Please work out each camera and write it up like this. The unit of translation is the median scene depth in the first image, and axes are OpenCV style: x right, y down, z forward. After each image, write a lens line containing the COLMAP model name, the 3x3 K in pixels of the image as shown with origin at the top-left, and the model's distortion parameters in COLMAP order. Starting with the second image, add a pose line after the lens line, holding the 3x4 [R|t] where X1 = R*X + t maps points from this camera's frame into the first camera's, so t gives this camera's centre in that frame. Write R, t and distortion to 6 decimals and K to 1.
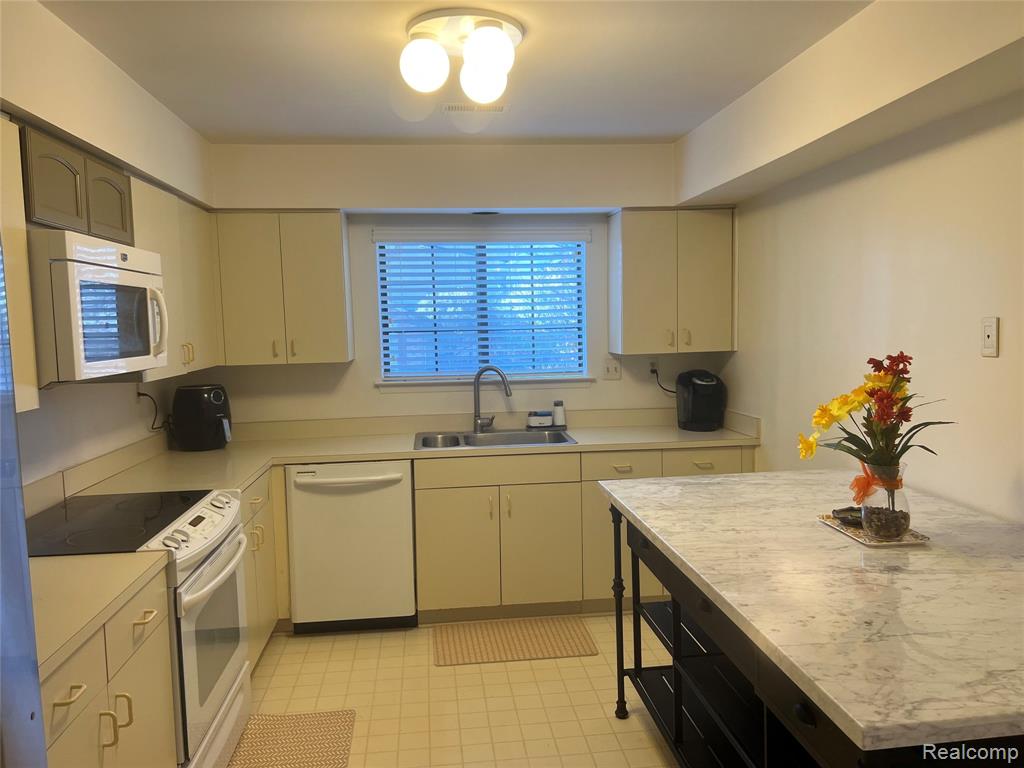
lens RADIAL K [[765.1, 0, 512.2], [0, 765.1, 384.8], [0, 0, 1]] dist [0.026937, -0.009795]
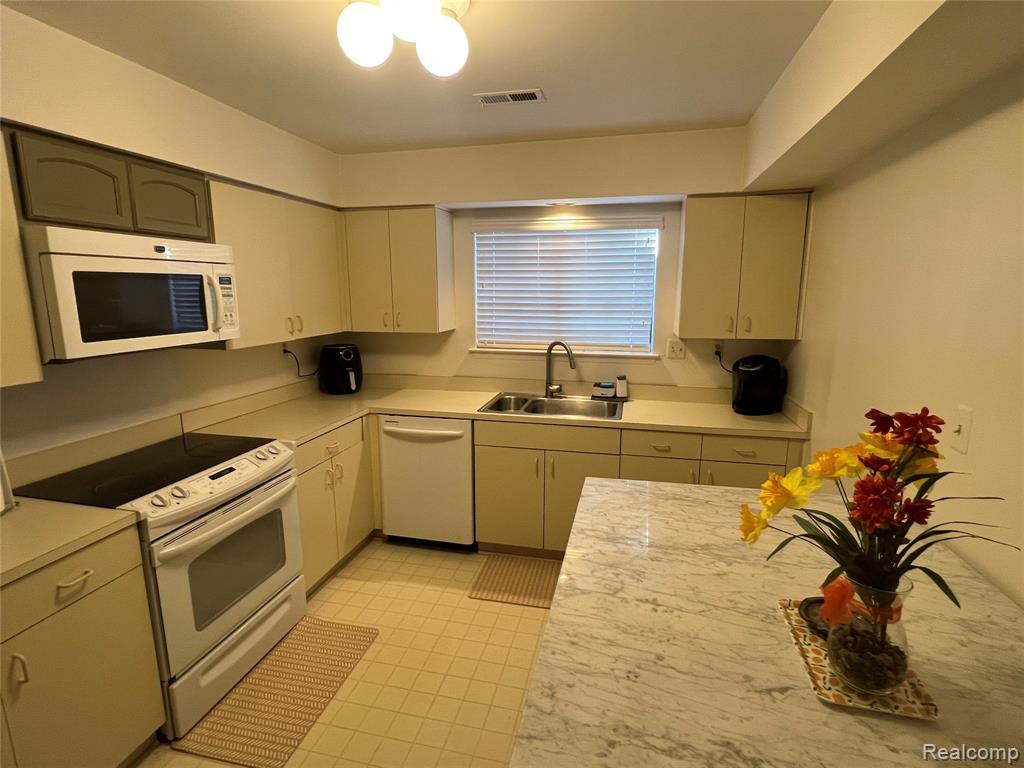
lens RADIAL K [[510.1, 0, 513.2], [0, 510.1, 381.2], [0, 0, 1]] dist [-0.006023, 0.002558]
pose [[0.943405, 0.080470, -0.321732, 0.179224], [-0.048388, 0.993133, 0.106511, -0.049436], [0.328094, -0.084915, 0.940821, 0.286064]]
